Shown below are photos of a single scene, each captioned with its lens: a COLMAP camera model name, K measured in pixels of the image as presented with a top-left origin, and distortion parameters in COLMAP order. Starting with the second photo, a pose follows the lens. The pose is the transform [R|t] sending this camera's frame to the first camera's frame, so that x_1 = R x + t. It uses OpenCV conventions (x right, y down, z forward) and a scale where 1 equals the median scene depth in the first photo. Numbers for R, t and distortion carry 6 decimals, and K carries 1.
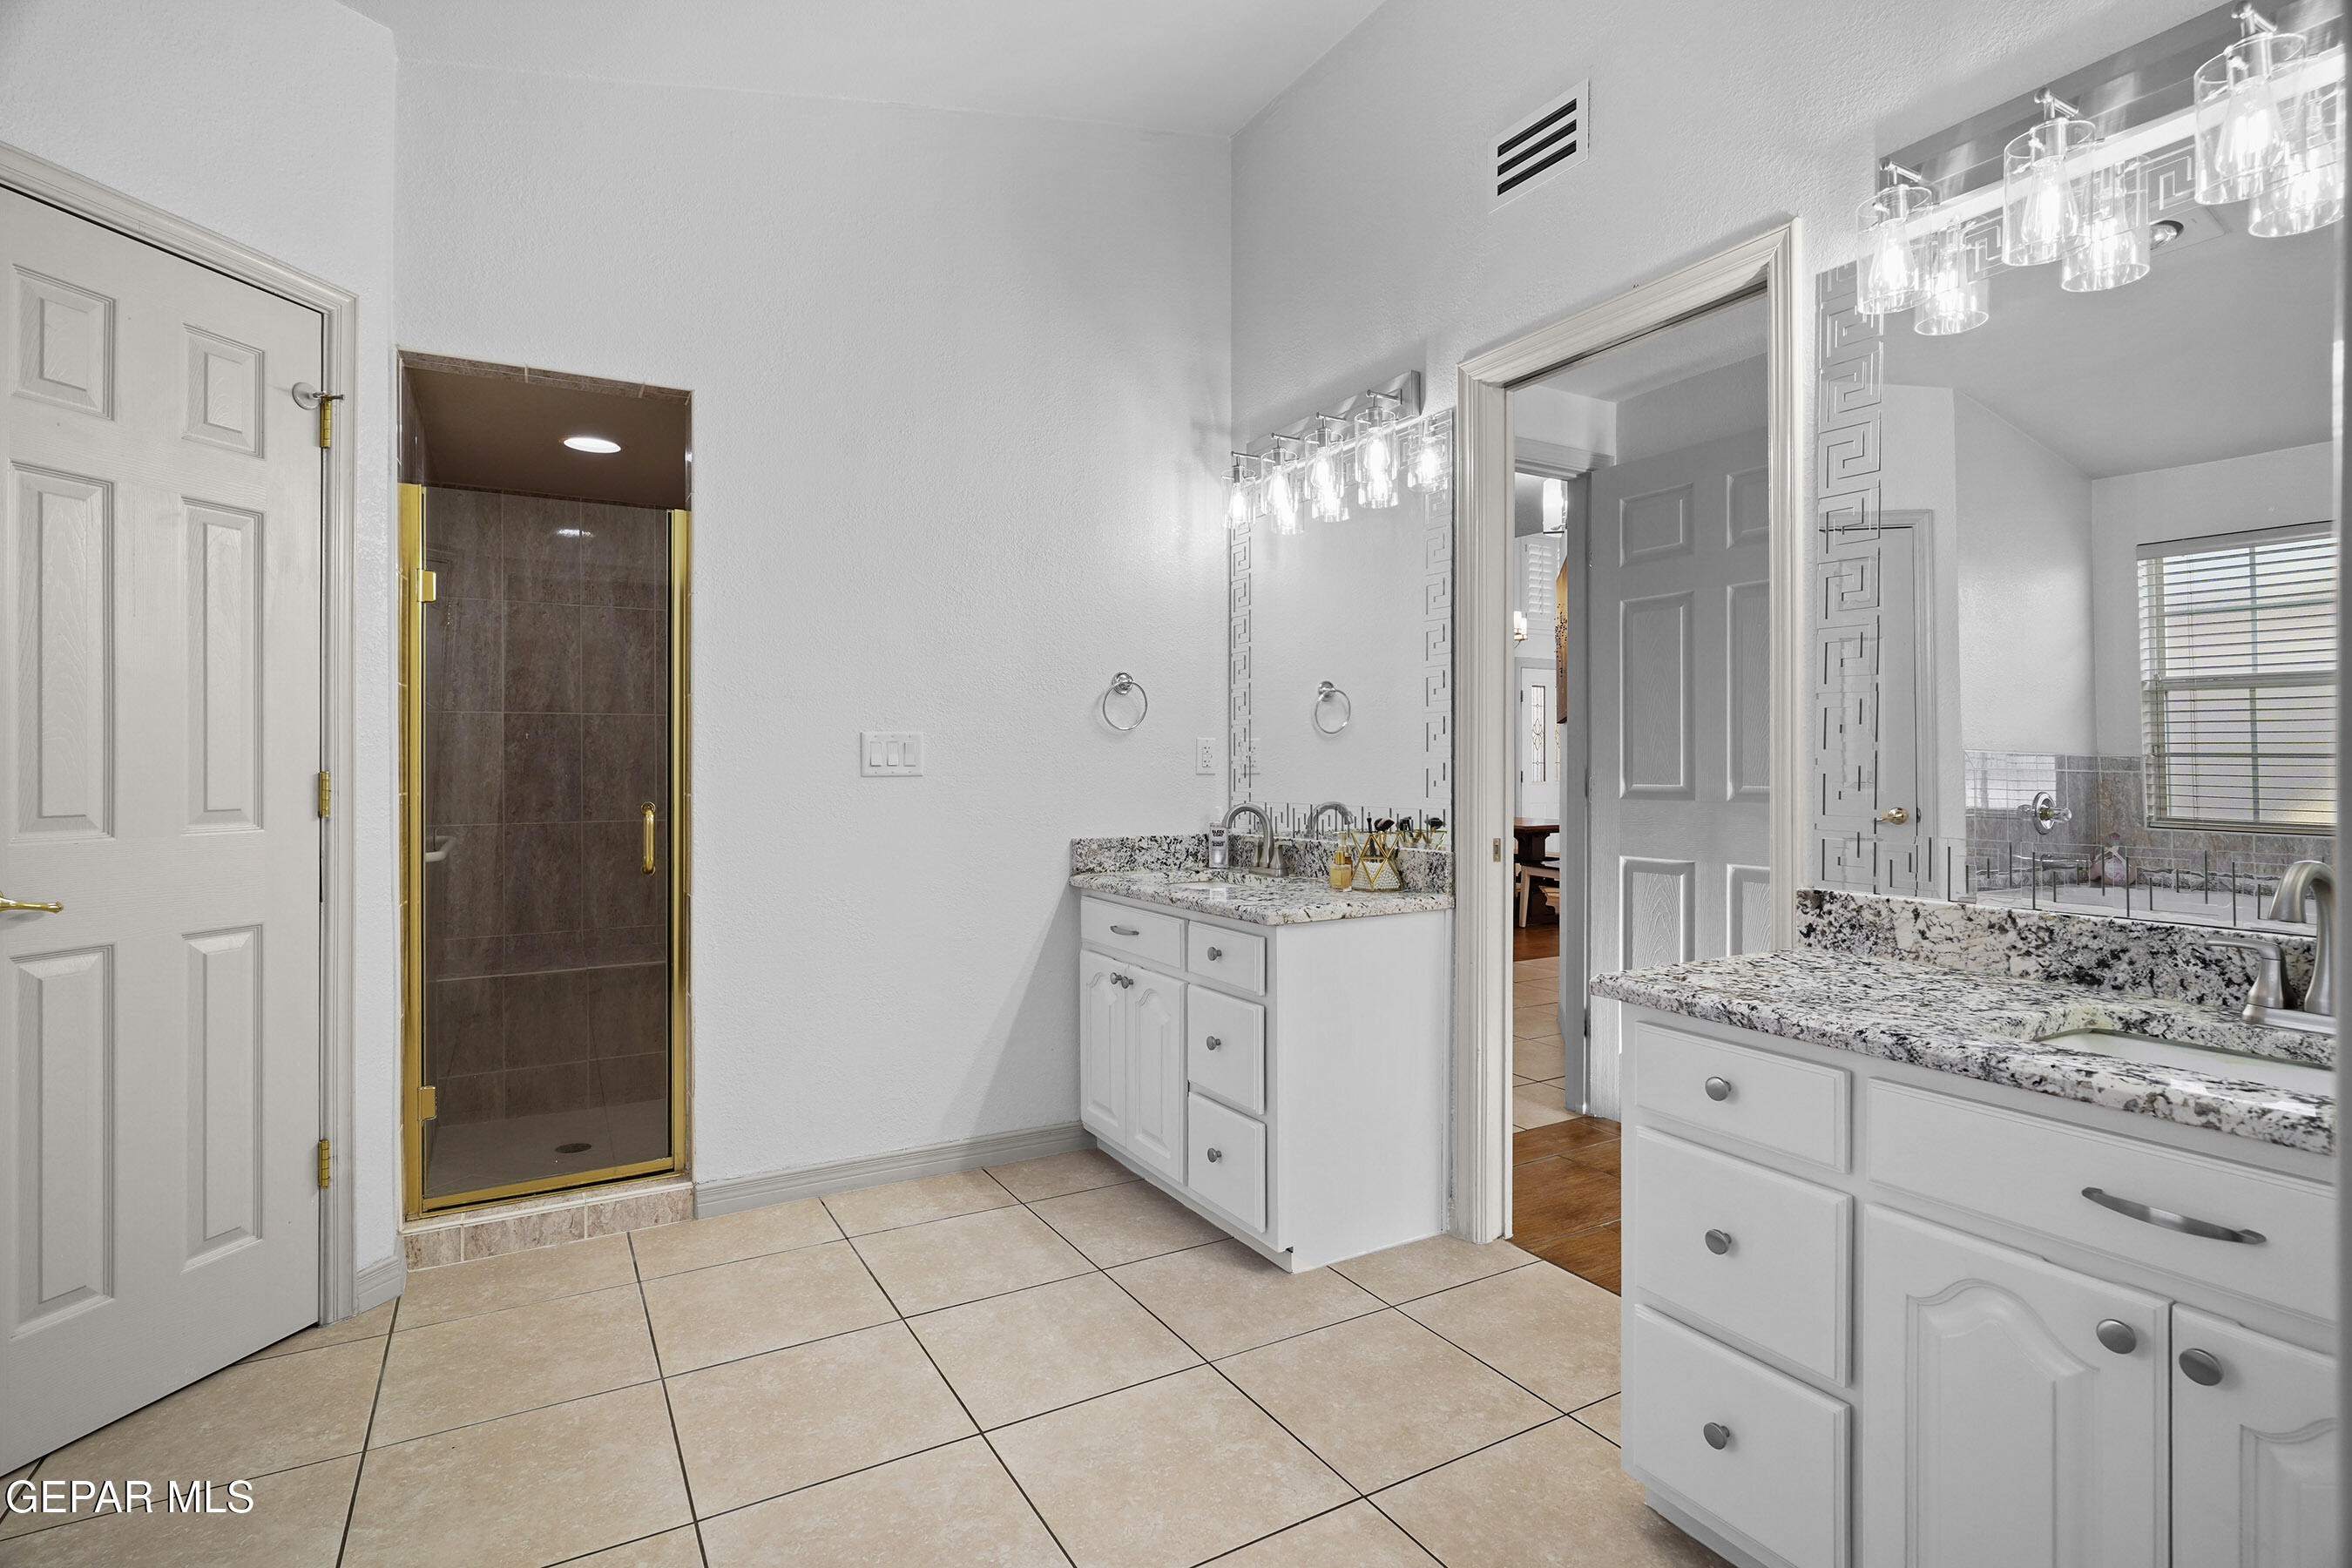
lens RADIAL K [[1135.6, 0, 1168.6], [0, 1135.6, 770.1], [0, 0, 1]] dist [-0.002543, -0.000261]
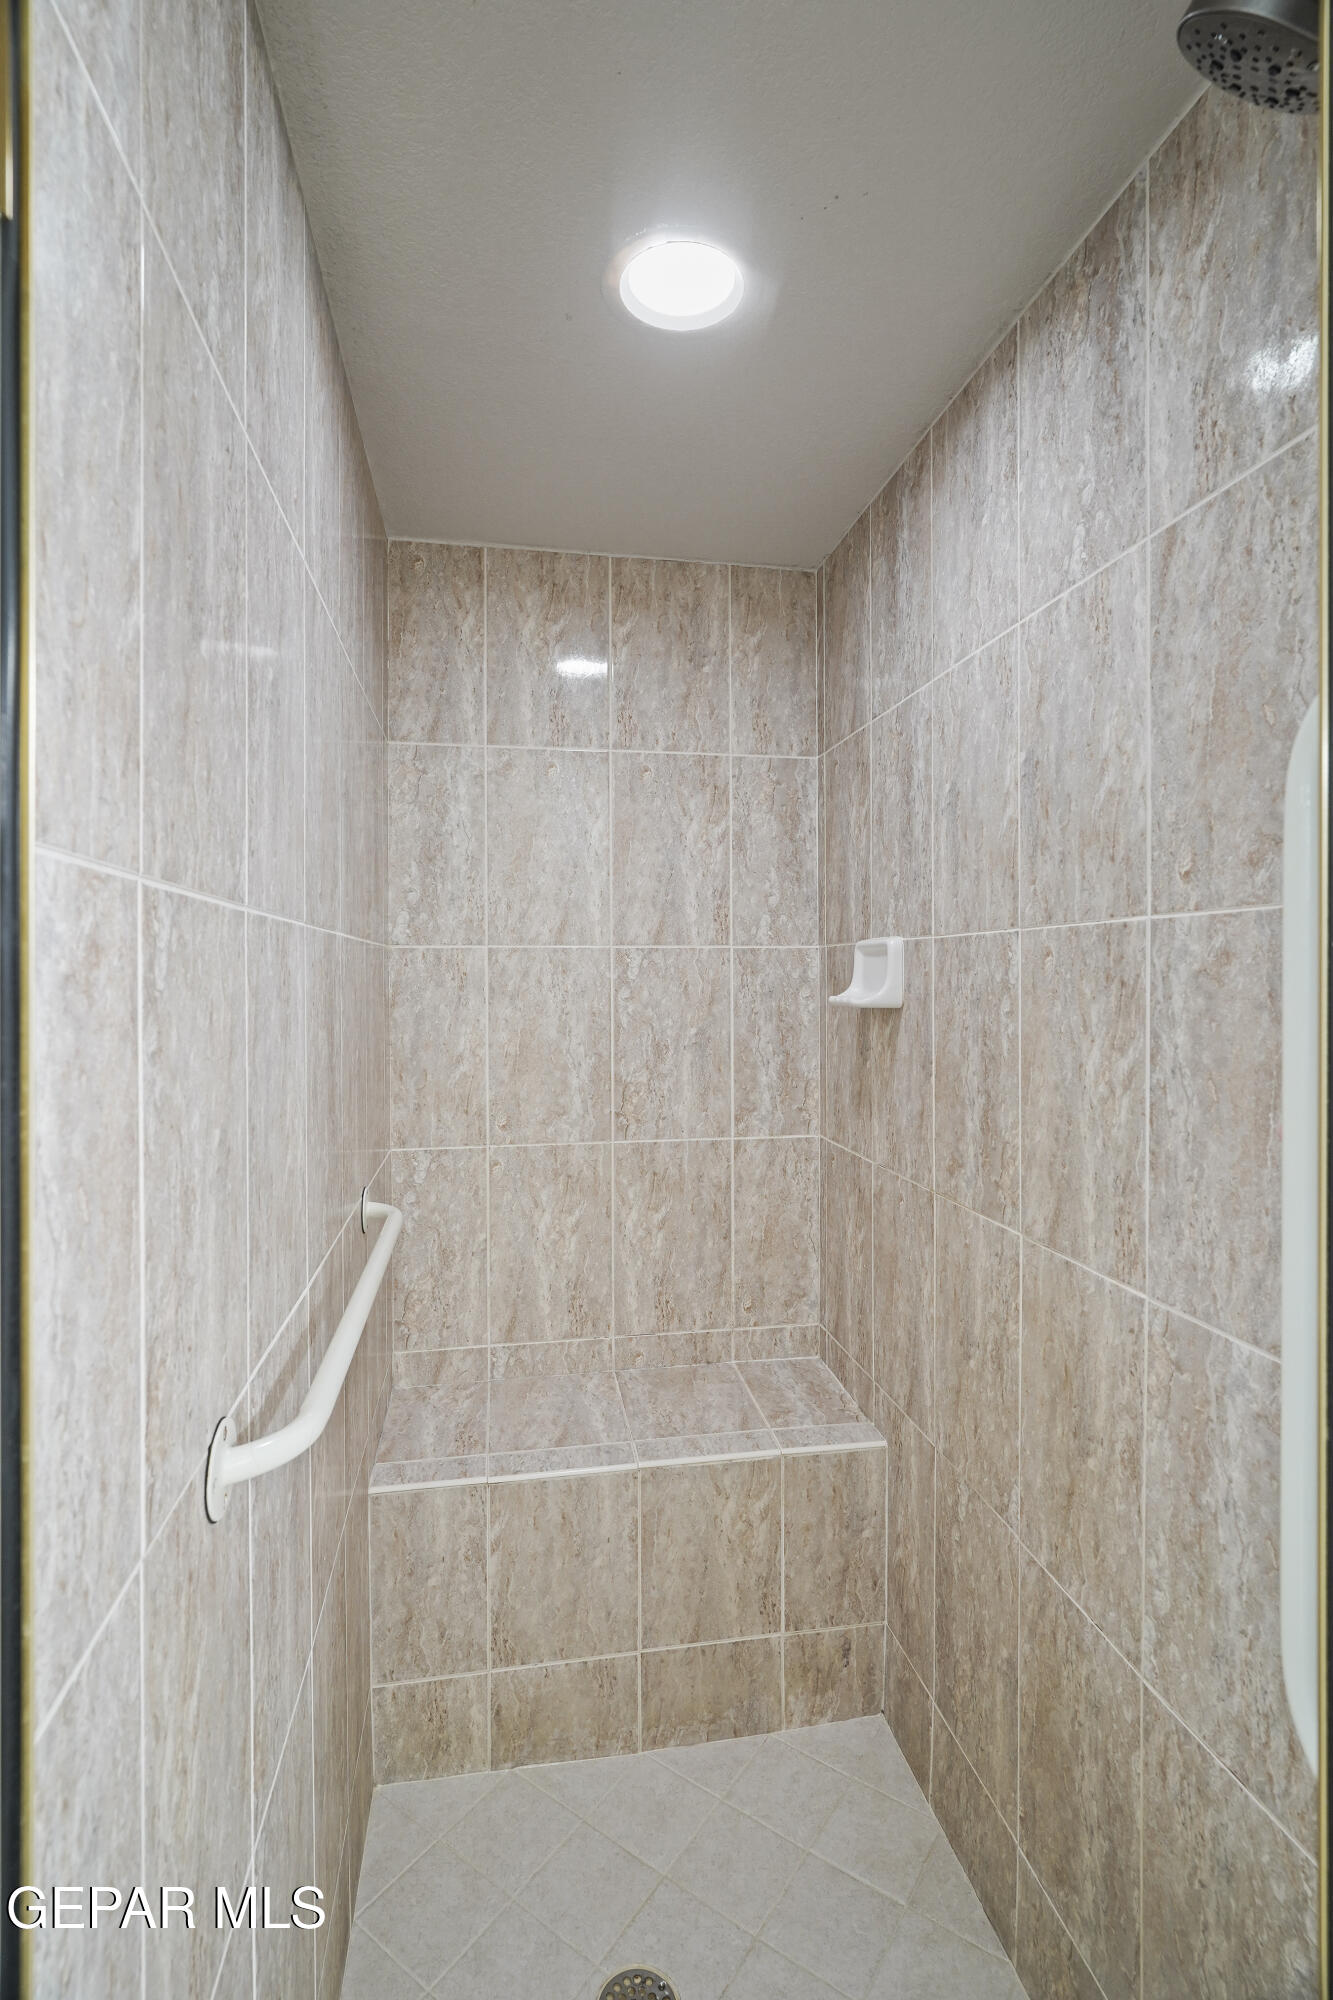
lens RADIAL K [[965.6, 0, 670.5], [0, 965.6, 981.3], [0, 0, 1]] dist [-0.002543, -0.000261]
pose [[0.942704, 0.001247, -0.333627, -0.341498], [-0.000392, 0.999996, 0.002632, -0.035015], [0.333629, -0.002351, 0.942701, 0.579866]]
